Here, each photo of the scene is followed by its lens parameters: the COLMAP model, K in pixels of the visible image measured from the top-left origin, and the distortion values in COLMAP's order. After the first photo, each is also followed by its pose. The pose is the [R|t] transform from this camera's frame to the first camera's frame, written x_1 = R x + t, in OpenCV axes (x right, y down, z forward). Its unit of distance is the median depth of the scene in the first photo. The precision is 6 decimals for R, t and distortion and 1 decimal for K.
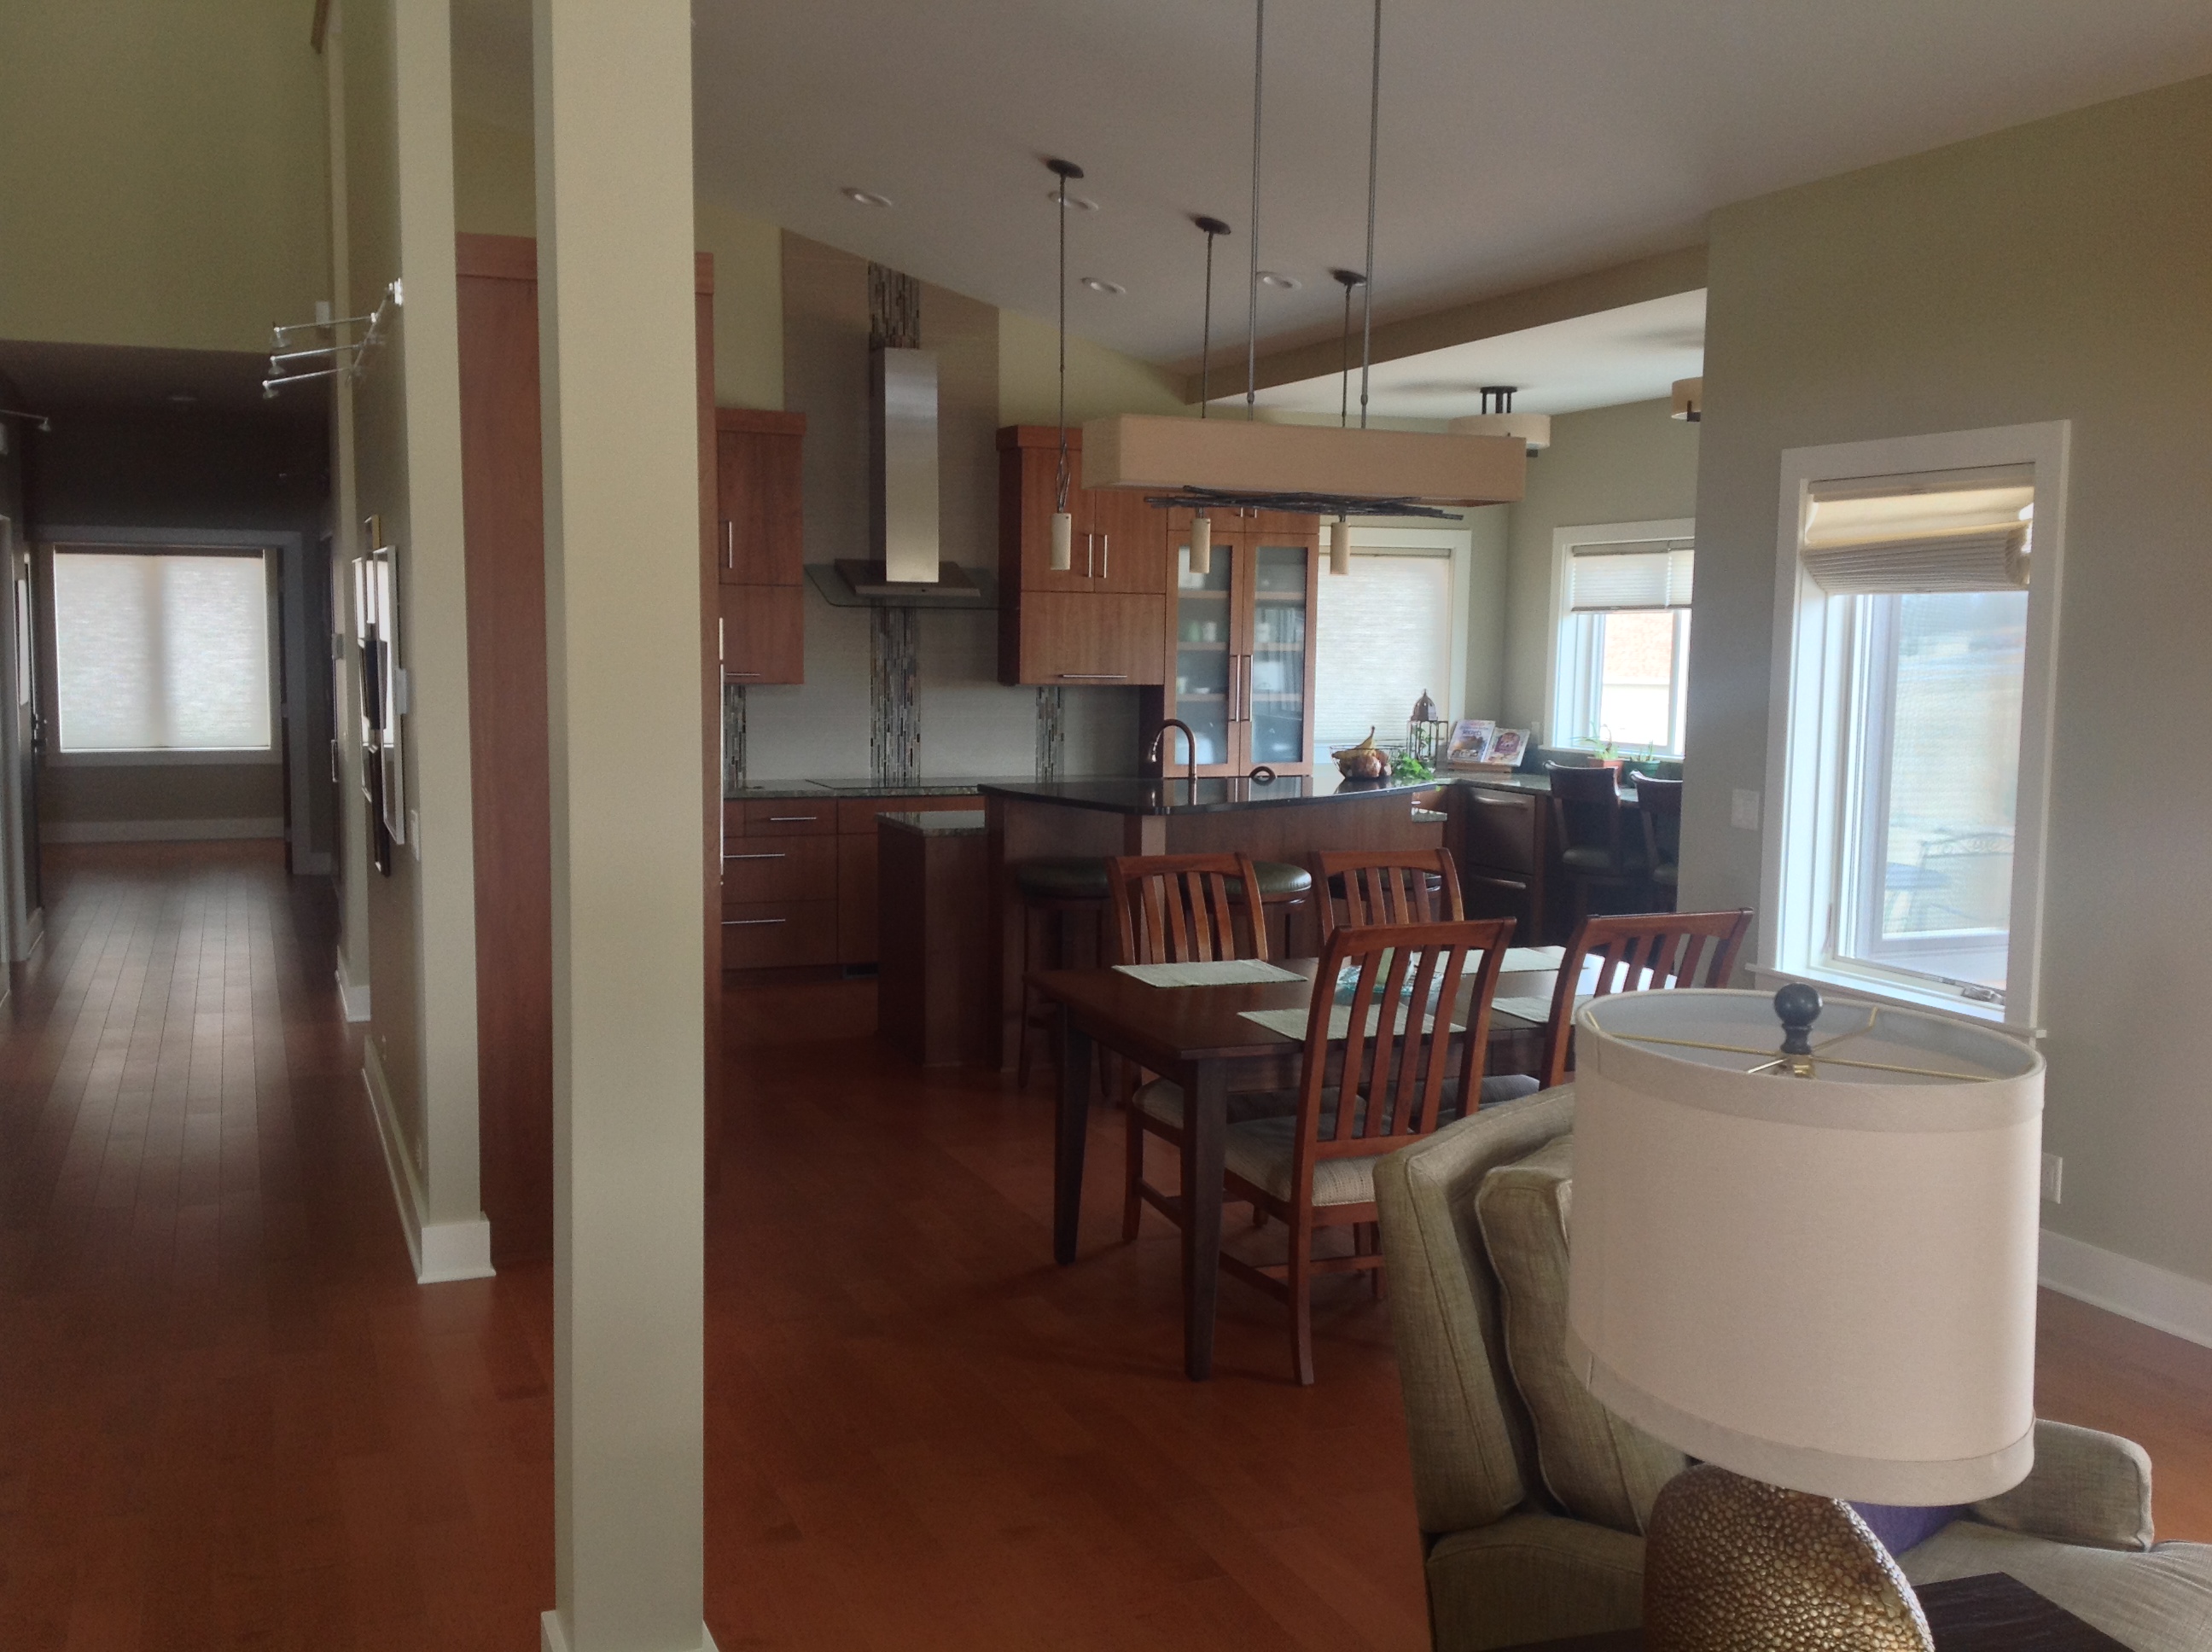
lens RADIAL K [[2047.1, 0, 1106.0], [0, 2047.1, 826.0], [0, 0, 1]] dist [0.062521, 0.001062]
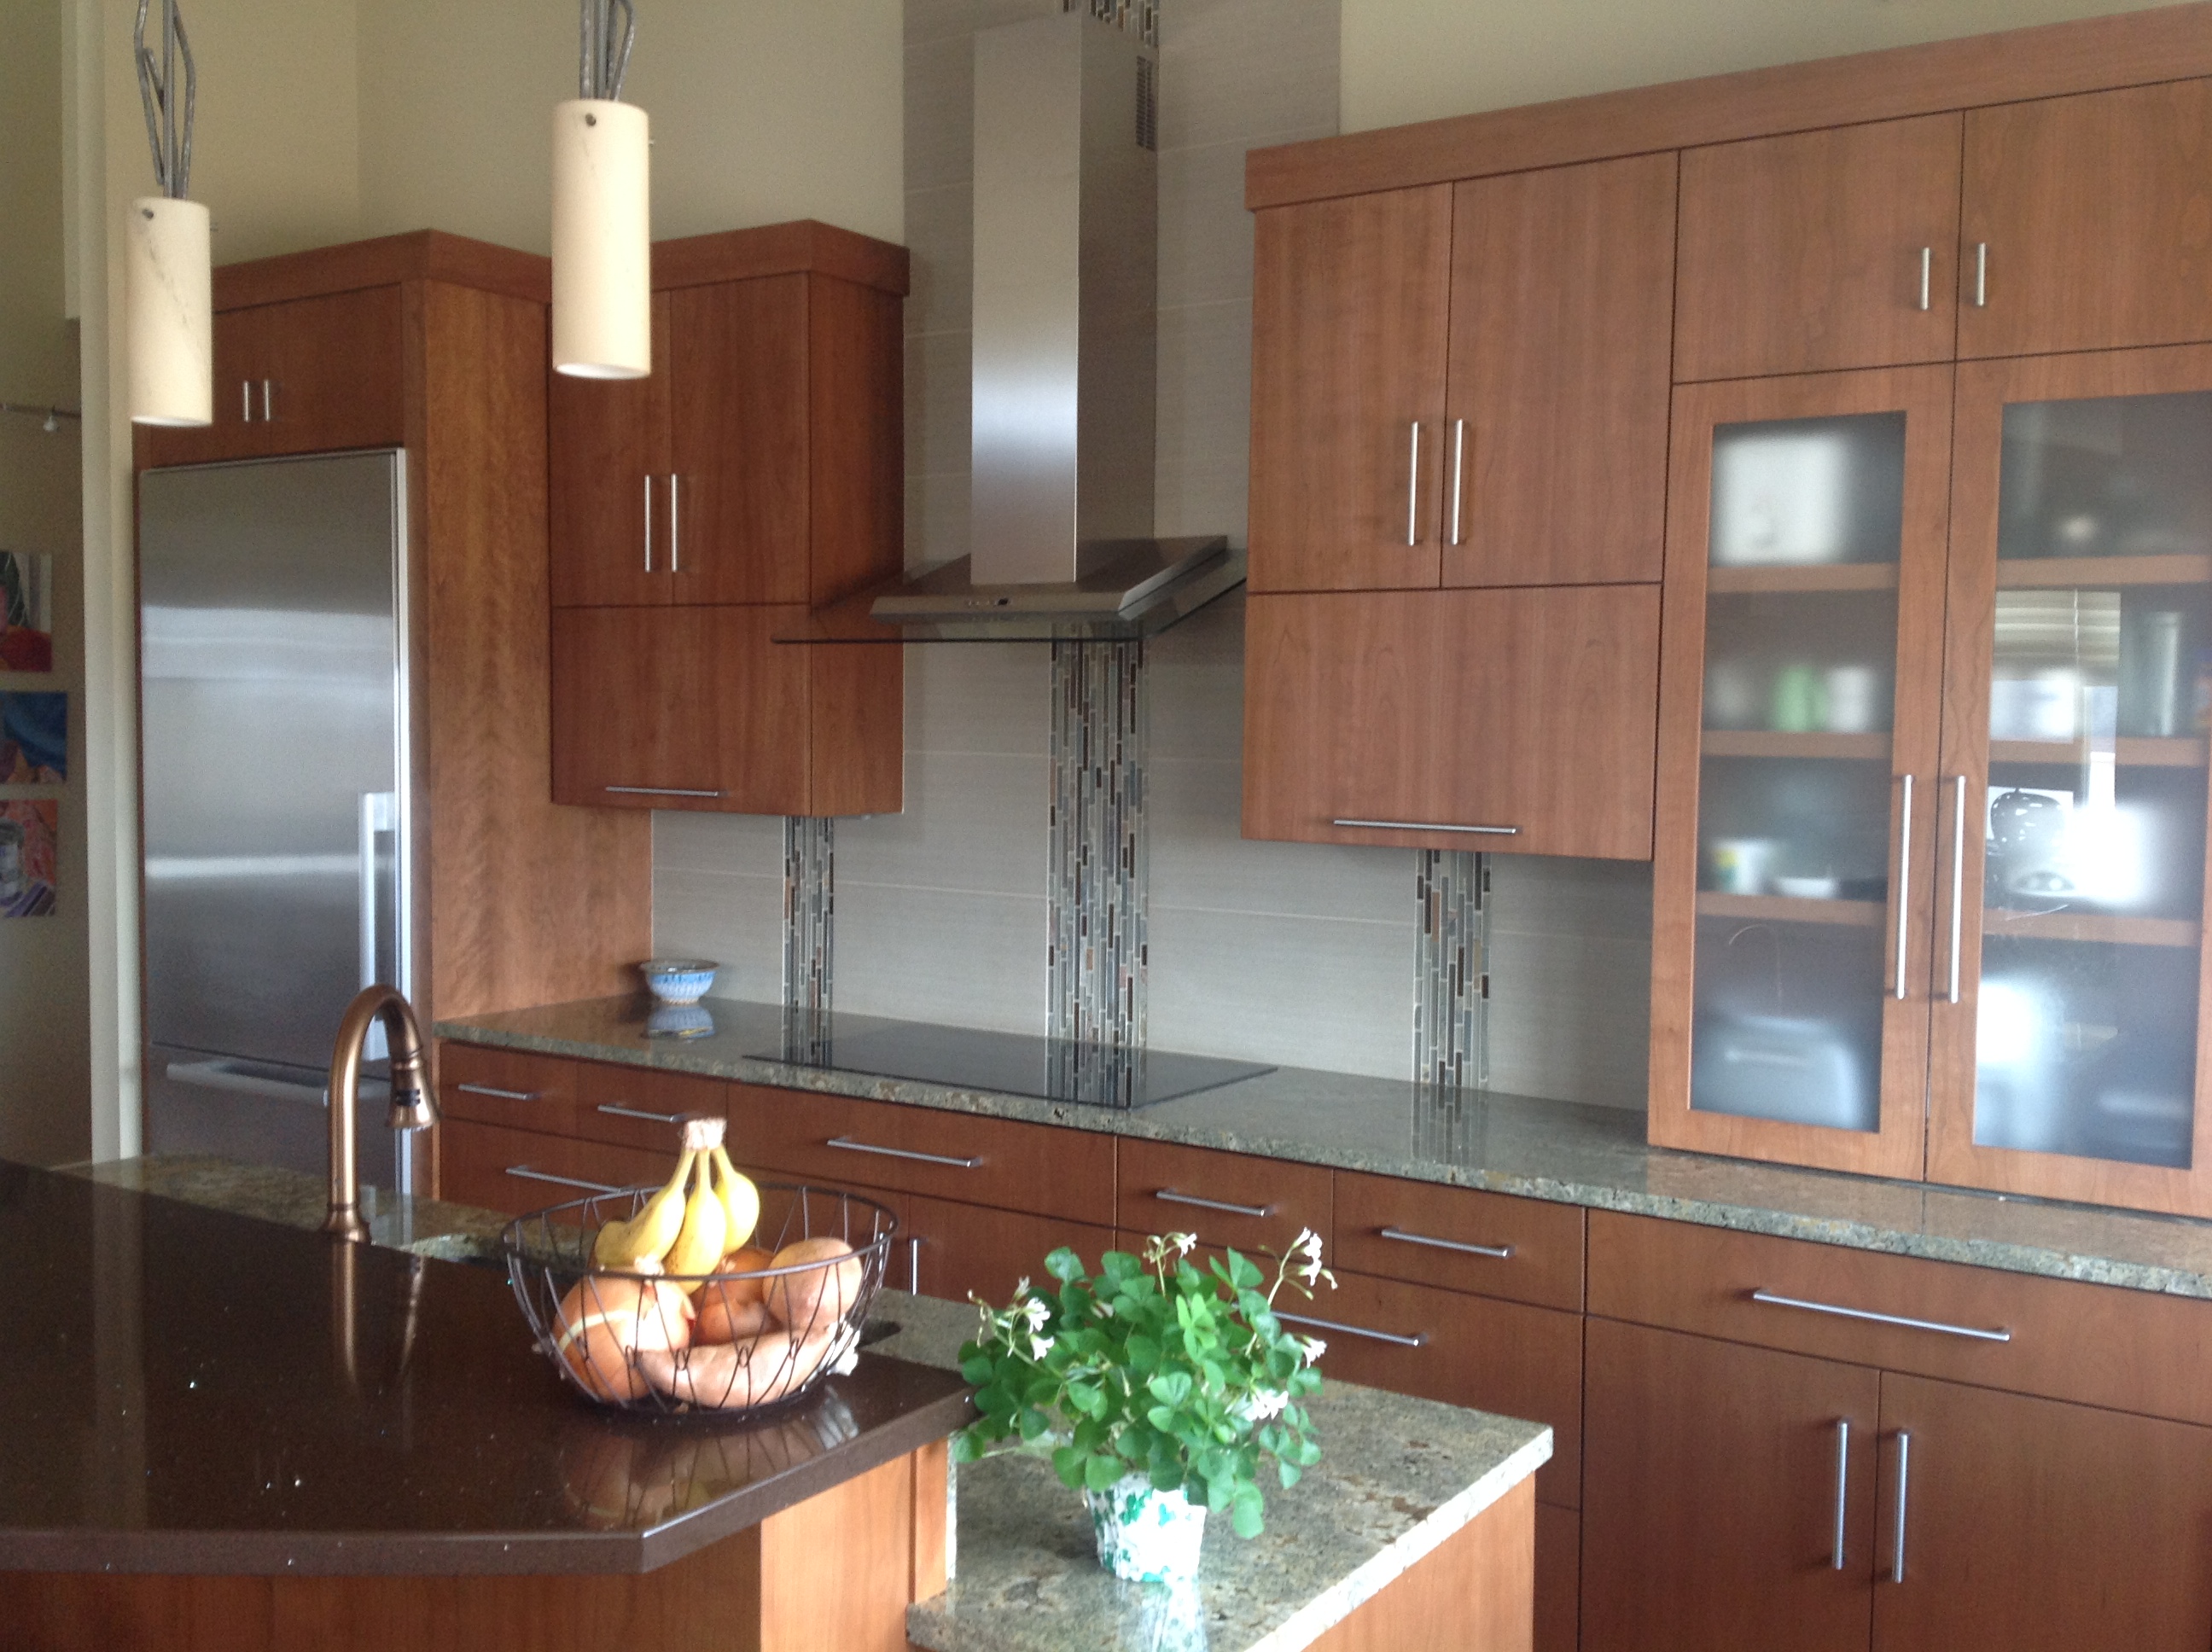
lens RADIAL K [[2150.8, 0, 1106.0], [0, 2150.8, 826.0], [0, 0, 1]] dist [0.470949, 0.000331]
pose [[0.561321, 0.037183, -0.826762, 0.274618], [-0.085383, 0.996261, -0.013163, -0.063047], [0.823182, 0.077980, 0.562397, 0.739583]]
